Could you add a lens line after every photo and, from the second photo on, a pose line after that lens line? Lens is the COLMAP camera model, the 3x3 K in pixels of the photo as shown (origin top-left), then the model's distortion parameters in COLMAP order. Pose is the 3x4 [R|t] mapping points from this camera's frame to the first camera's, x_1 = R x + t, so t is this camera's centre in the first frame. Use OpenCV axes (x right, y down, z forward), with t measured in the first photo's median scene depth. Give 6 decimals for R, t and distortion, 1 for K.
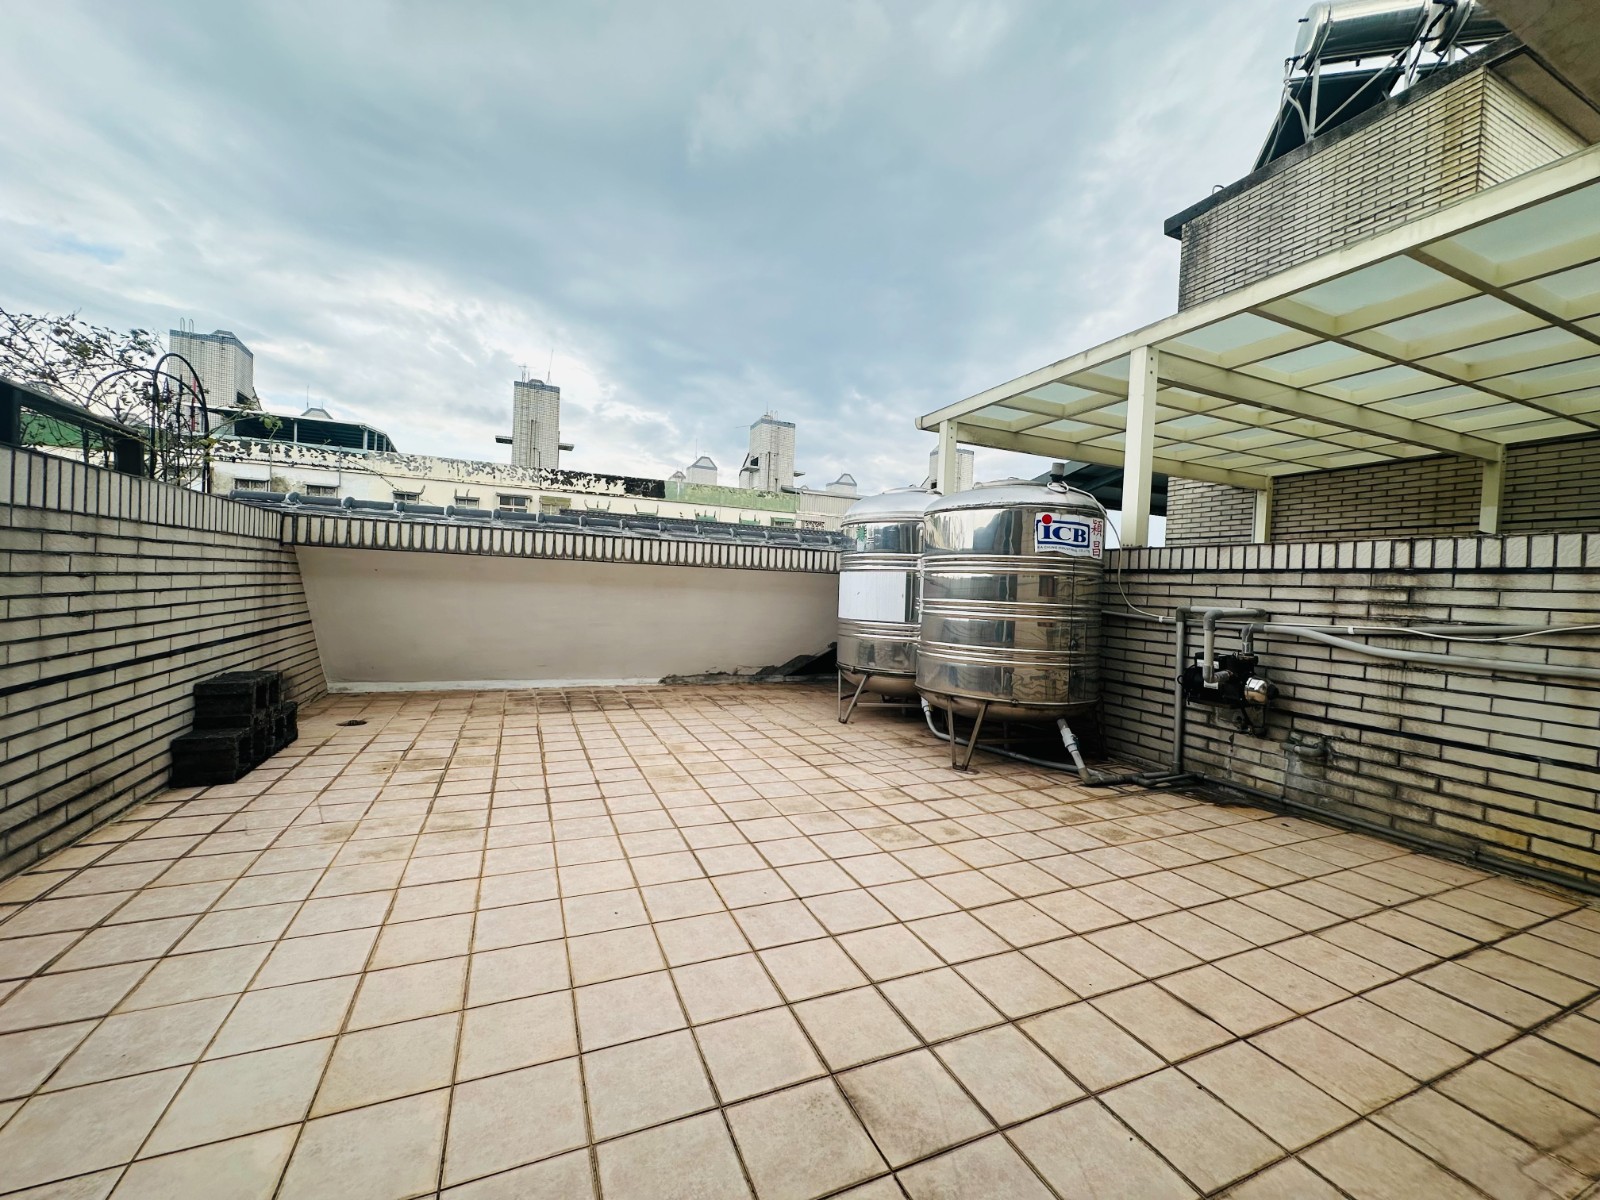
lens RADIAL K [[640.6, 0, 800.0], [0, 640.6, 600.0], [0, 0, 1]] dist [-0.001210, 0.000426]
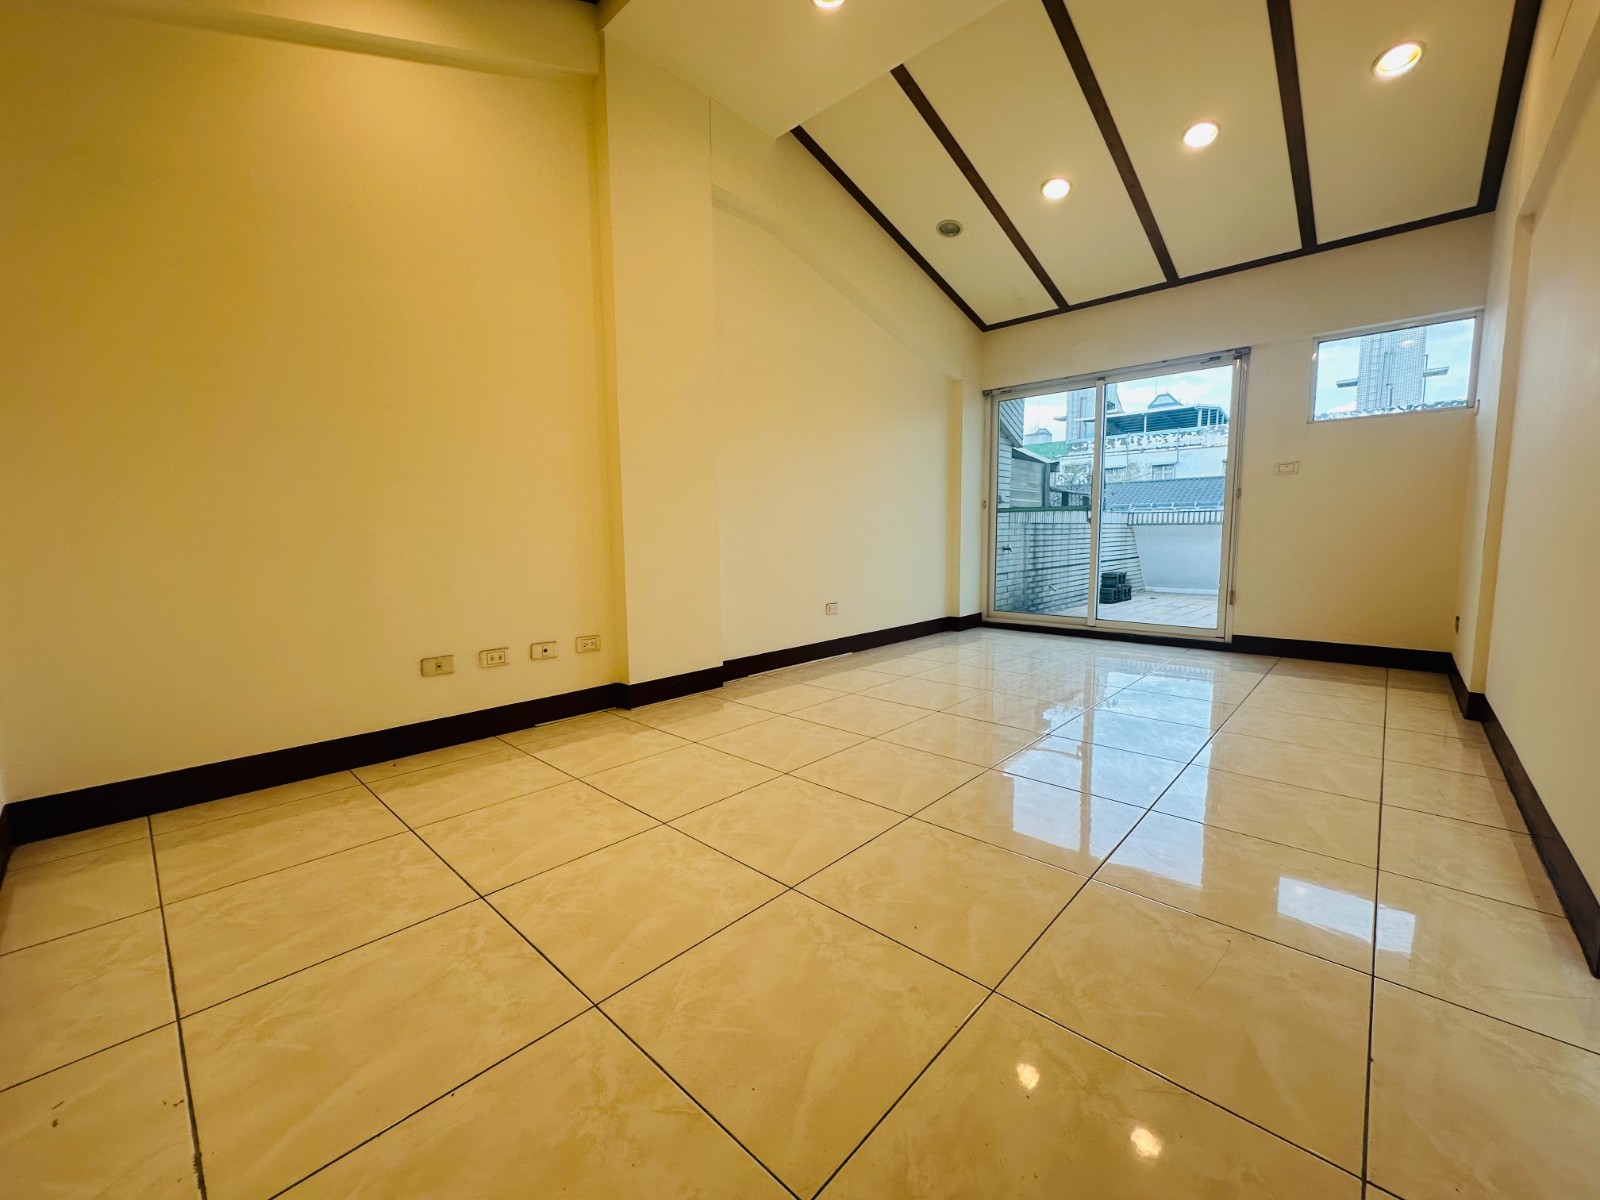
lens RADIAL K [[640.6, 0, 800.0], [0, 640.6, 600.0], [0, 0, 1]] dist [-0.001210, 0.000426]
pose [[0.398866, 0.049573, -0.915668, 0.106752], [0.006341, 0.998365, 0.056812, 0.005922], [0.916987, -0.028466, 0.397899, -0.127652]]
